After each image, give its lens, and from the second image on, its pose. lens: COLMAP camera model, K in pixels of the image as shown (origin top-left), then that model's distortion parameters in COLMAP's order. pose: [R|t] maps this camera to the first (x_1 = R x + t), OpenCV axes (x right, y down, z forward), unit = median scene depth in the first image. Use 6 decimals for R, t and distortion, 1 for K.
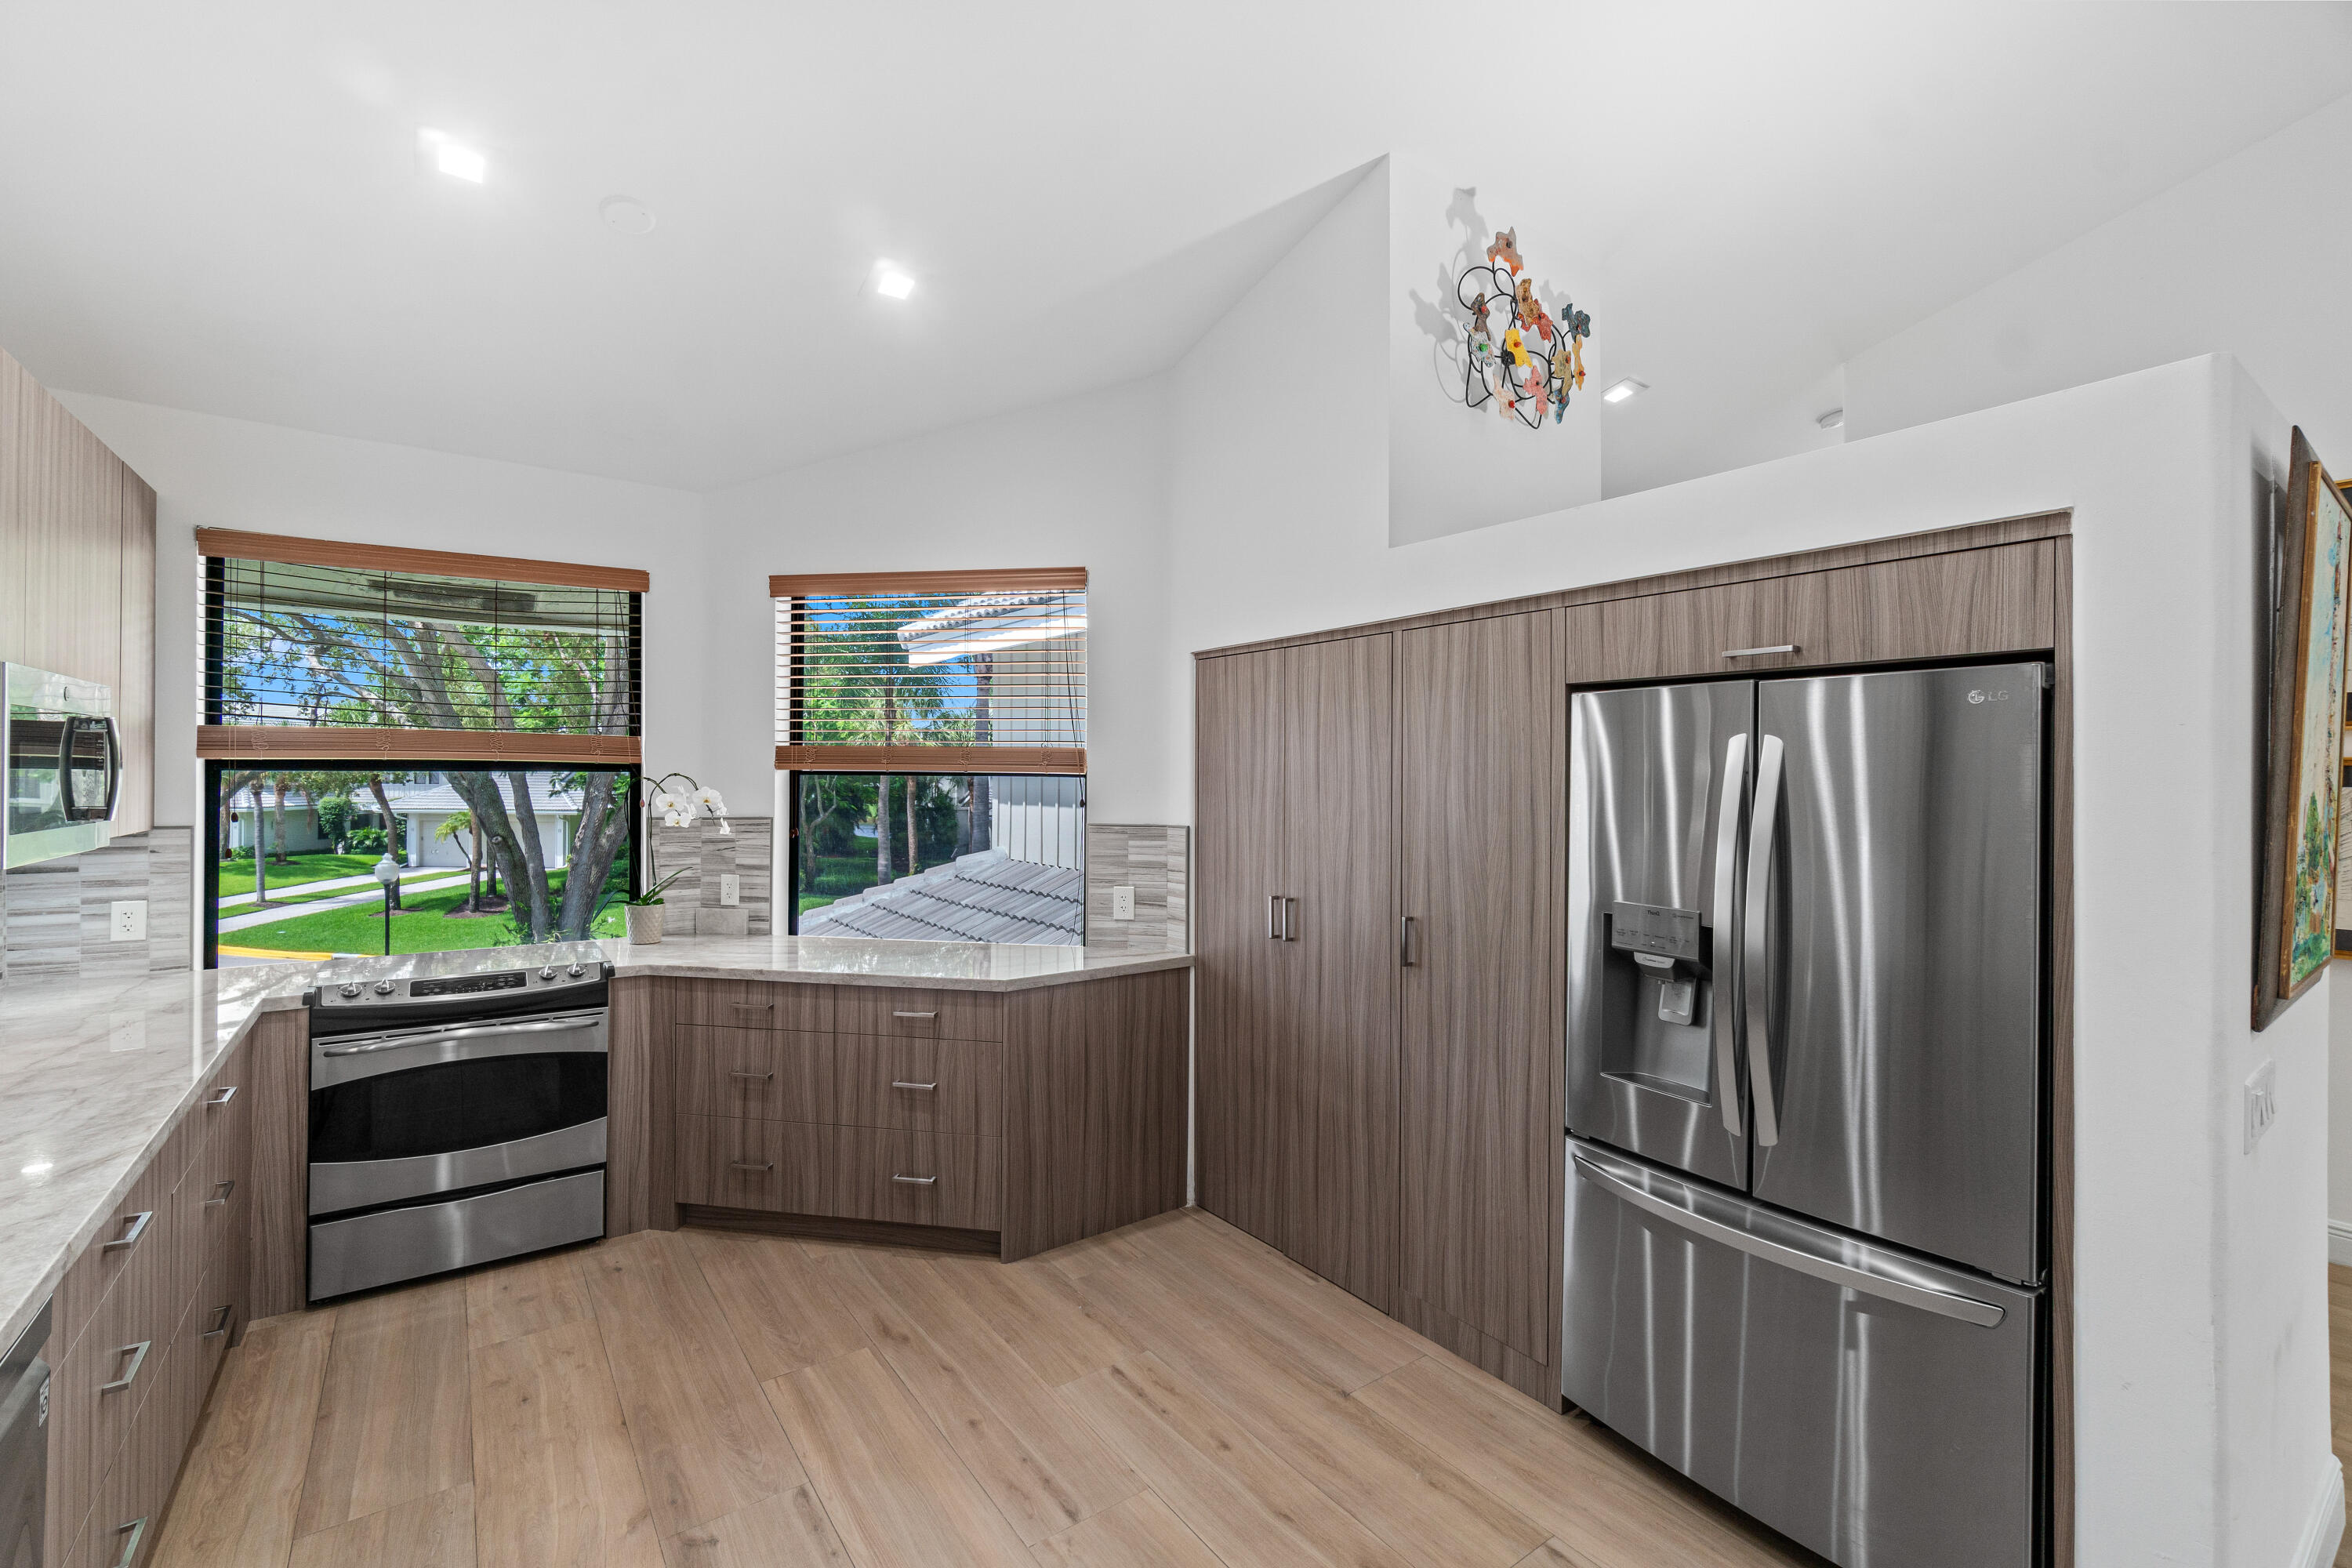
lens RADIAL K [[1009.1, 0, 1164.6], [0, 1009.1, 779.3], [0, 0, 1]] dist [-0.000273, 0.000131]
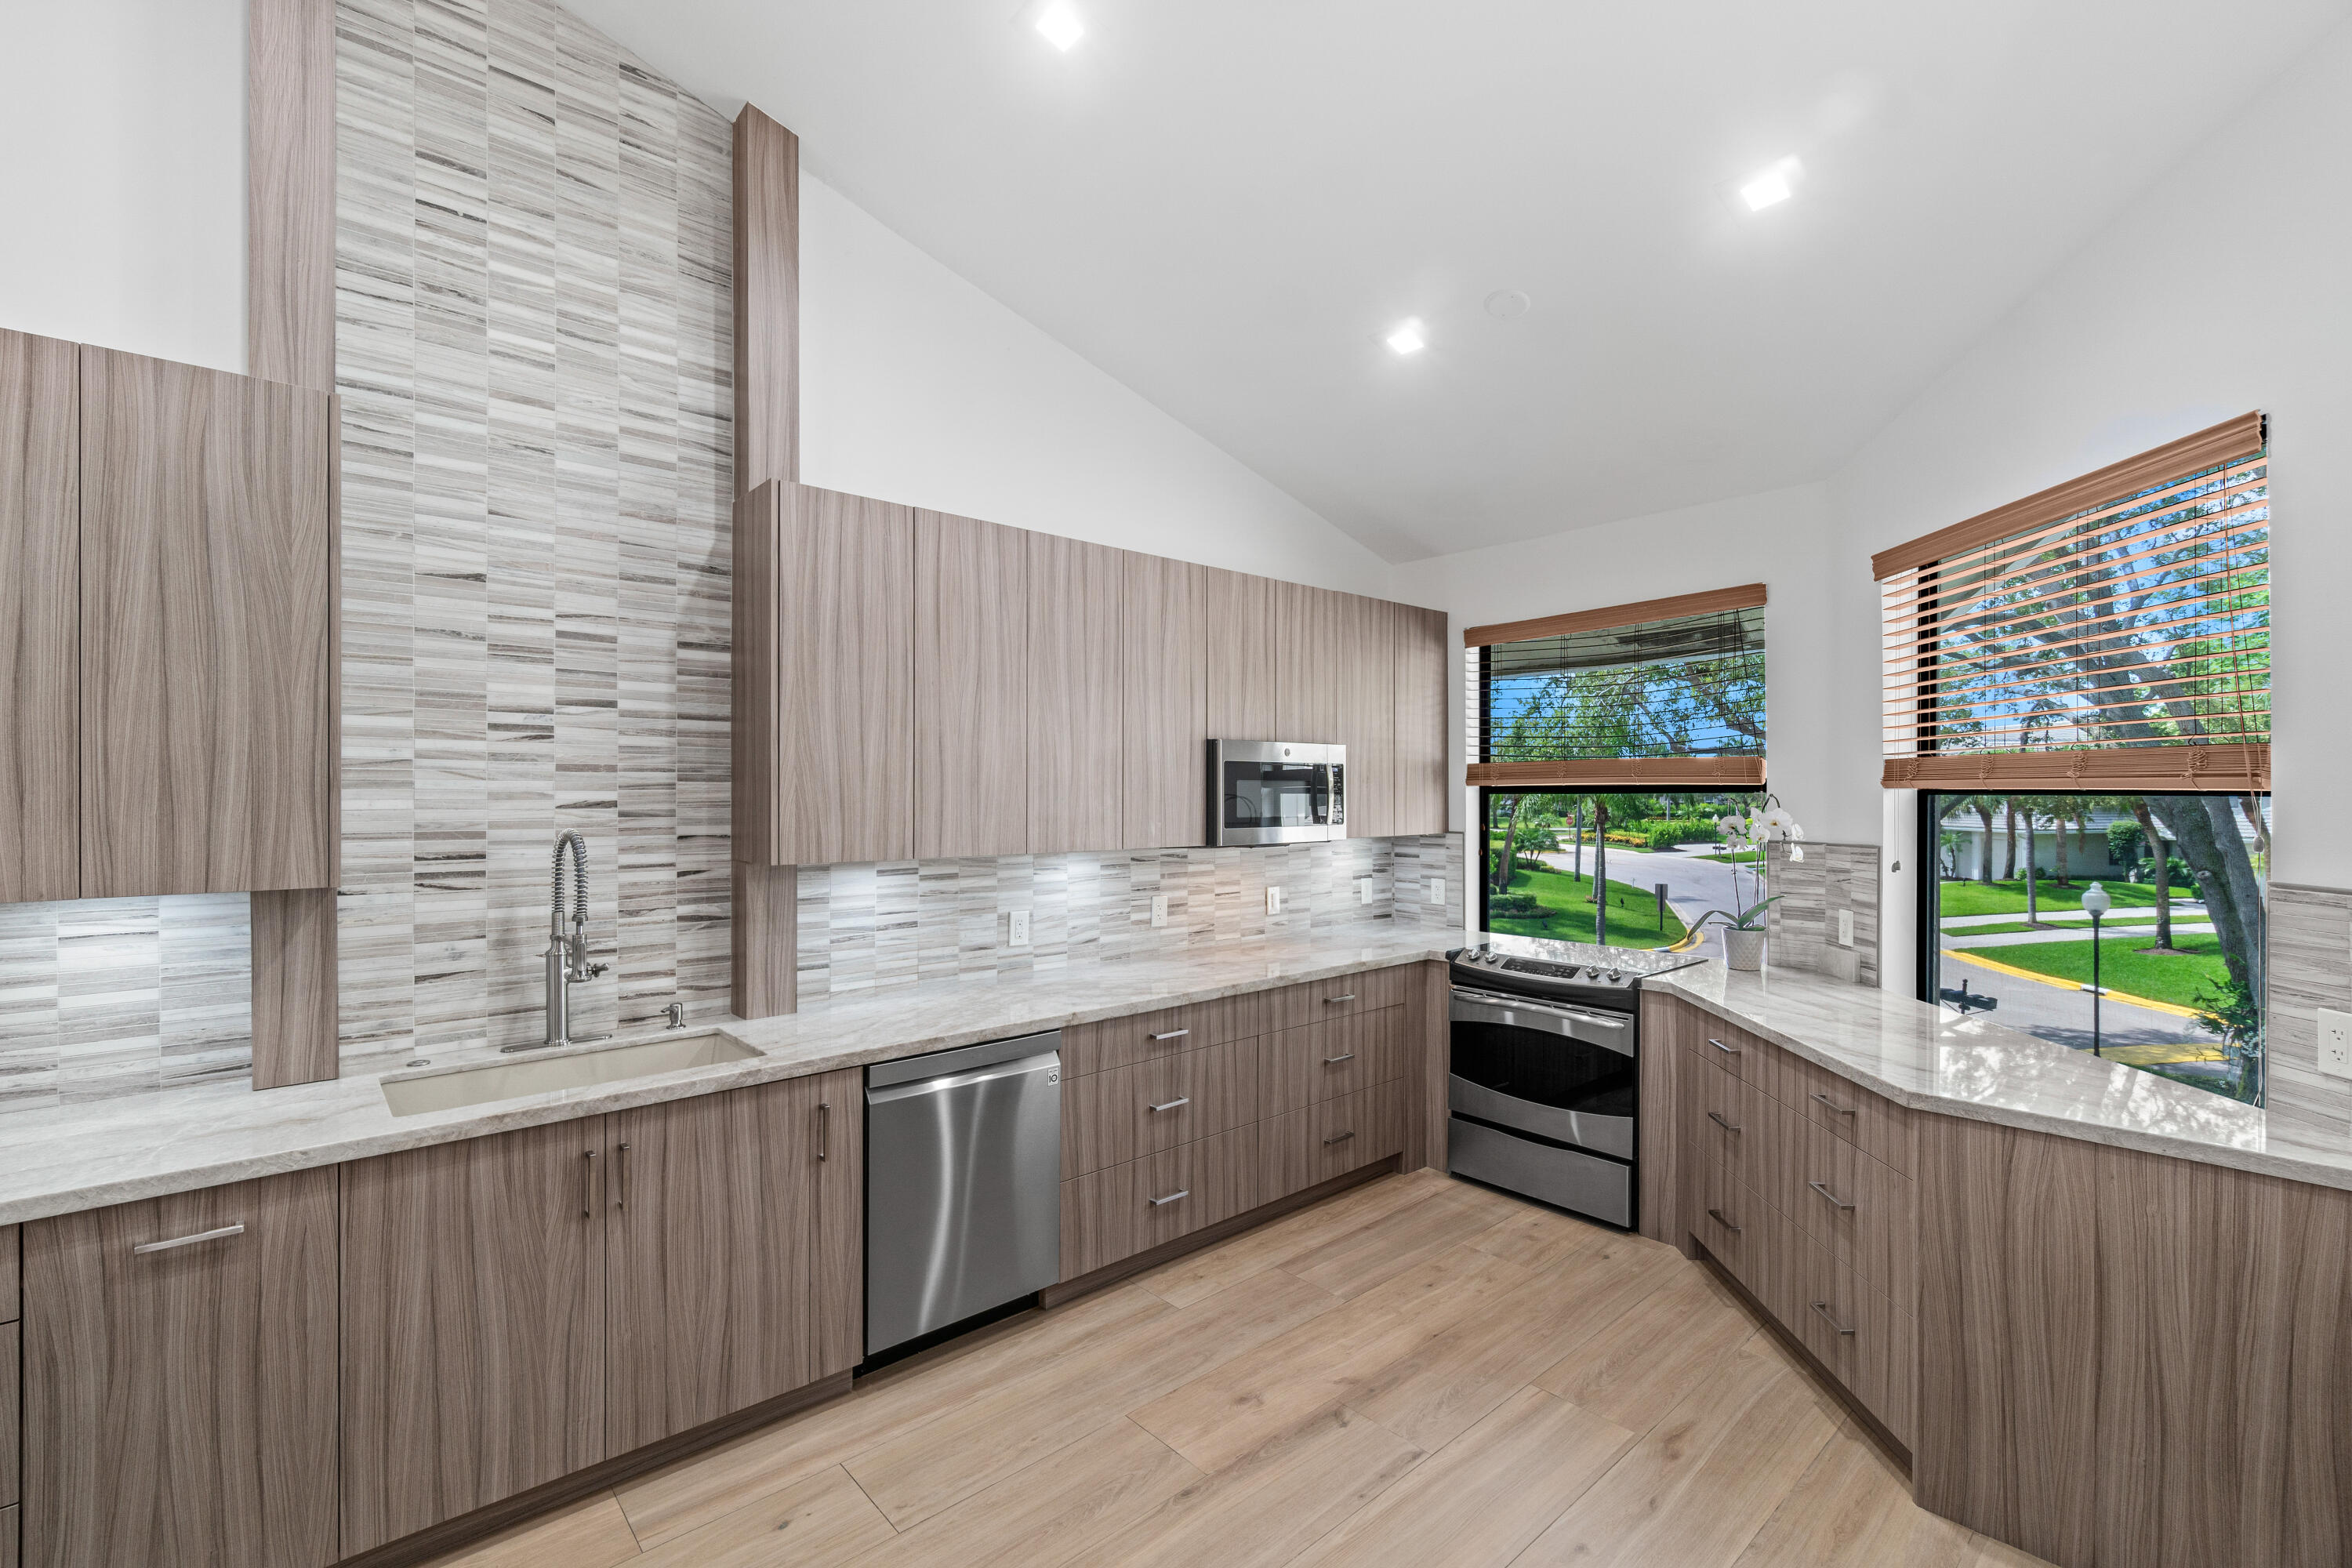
lens RADIAL K [[1009.1, 0, 1164.1], [0, 1009.1, 795.2], [0, 0, 1]] dist [-0.000273, 0.000131]
pose [[0.097789, -0.006806, -0.995184, 0.454043], [-0.000202, 0.999976, -0.006859, 0.002231], [0.995207, 0.000872, 0.097786, 0.402414]]
